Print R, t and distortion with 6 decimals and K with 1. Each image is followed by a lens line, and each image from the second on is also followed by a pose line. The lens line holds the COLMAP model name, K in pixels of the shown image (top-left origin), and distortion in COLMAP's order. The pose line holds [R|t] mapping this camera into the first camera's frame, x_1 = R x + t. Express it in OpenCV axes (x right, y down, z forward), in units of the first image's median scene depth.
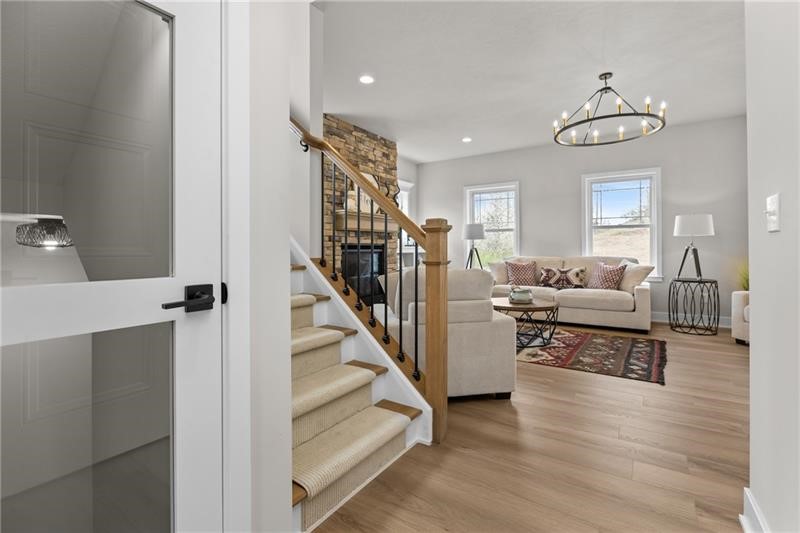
lens RADIAL K [[366.8, 0, 399.5], [0, 366.8, 242.8], [0, 0, 1]] dist [-0.005191, 0.000172]
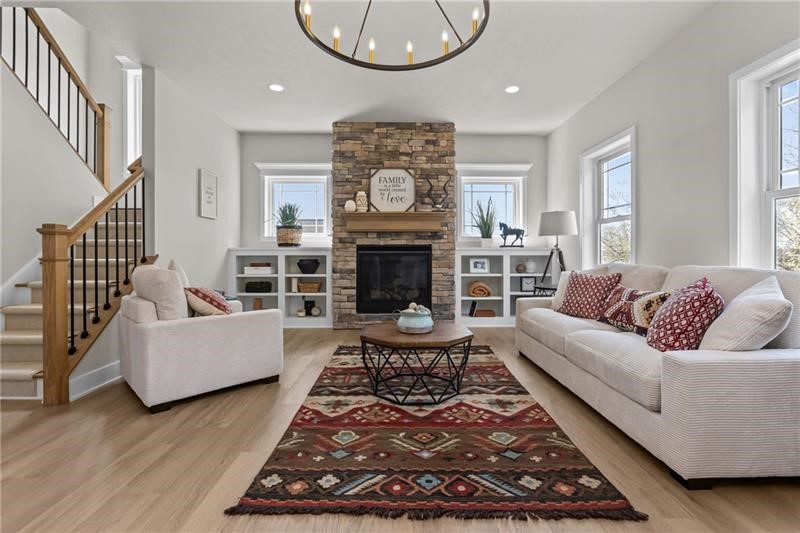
lens RADIAL K [[366.8, 0, 407.0], [0, 366.8, 253.1], [0, 0, 1]] dist [-0.005191, 0.000172]
pose [[0.567231, 0.004304, -0.823547, 0.649596], [0.009446, 0.999887, 0.011731, 0.012399], [0.823505, -0.014433, 0.567126, 0.463977]]
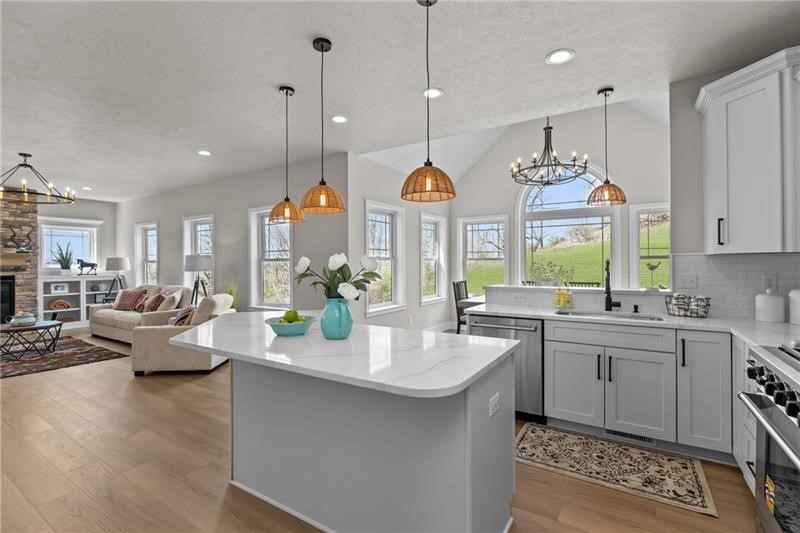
lens RADIAL K [[366.8, 0, 399.2], [0, 366.8, 263.0], [0, 0, 1]] dist [-0.005191, 0.000172]
pose [[0.999987, -0.001017, 0.004899, 1.233853], [0.000962, 0.999935, 0.011347, -0.050402], [-0.004910, -0.011342, 0.999924, -0.208842]]
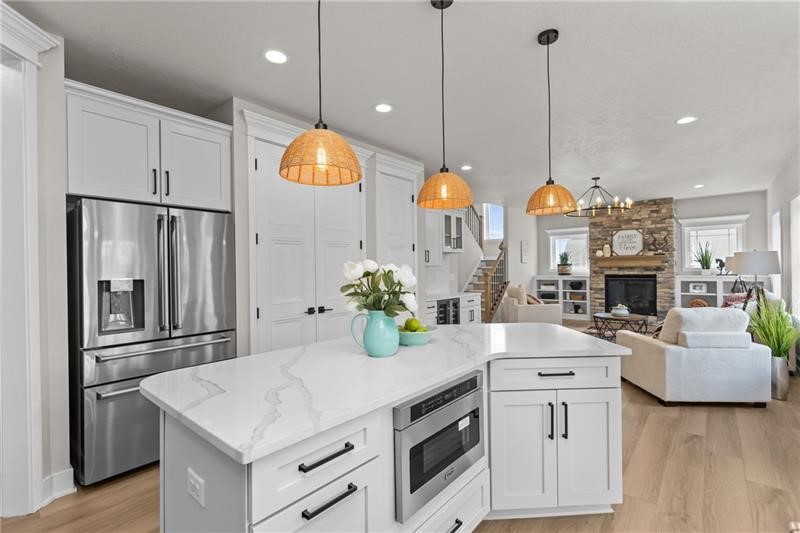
lens RADIAL K [[361.6, 0, 402.0], [0, 361.6, 269.2], [0, 0, 1]] dist [0.002528, 0.000273]
pose [[-0.131381, 0.005227, -0.991318, 1.485546], [0.028816, 0.999584, 0.001451, -0.047198], [0.990913, -0.028375, -0.131477, 0.216352]]
